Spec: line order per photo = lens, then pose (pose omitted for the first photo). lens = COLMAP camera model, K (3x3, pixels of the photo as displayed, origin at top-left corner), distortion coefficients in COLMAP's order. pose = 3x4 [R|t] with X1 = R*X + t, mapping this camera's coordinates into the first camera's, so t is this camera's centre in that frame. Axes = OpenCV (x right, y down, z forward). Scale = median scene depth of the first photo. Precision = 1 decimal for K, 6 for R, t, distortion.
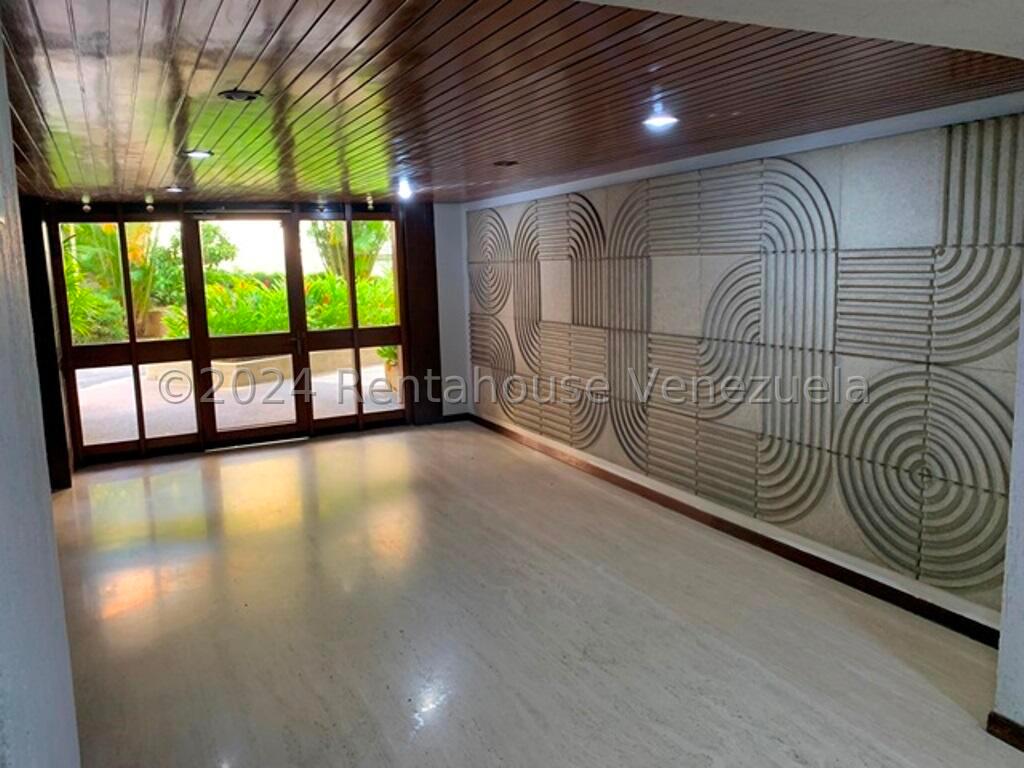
lens RADIAL K [[783.1, 0, 512.0], [0, 783.1, 384.0], [0, 0, 1]] dist [-0.003630, -0.004881]
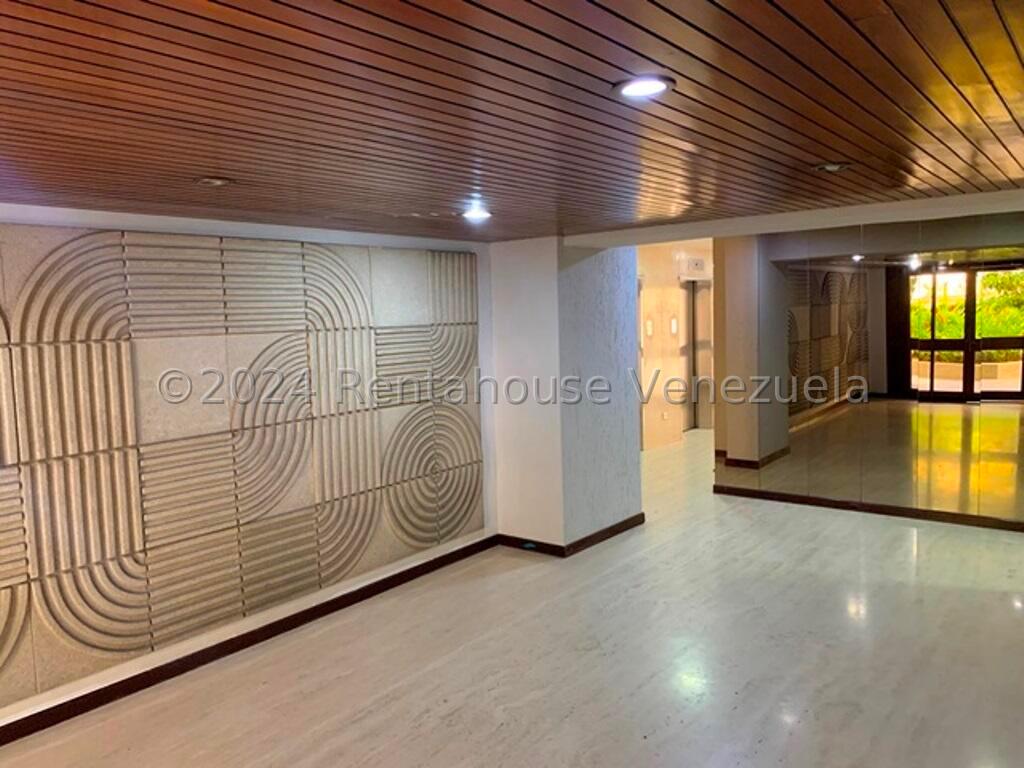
lens RADIAL K [[725.2, 0, 512.0], [0, 725.2, 384.0], [0, 0, 1]] dist [-0.000176, -0.001506]
pose [[-0.409133, -0.035271, 0.911793, -0.684375], [0.195936, 0.972548, 0.125540, -0.168336], [-0.891190, 0.230015, -0.390990, 1.166567]]
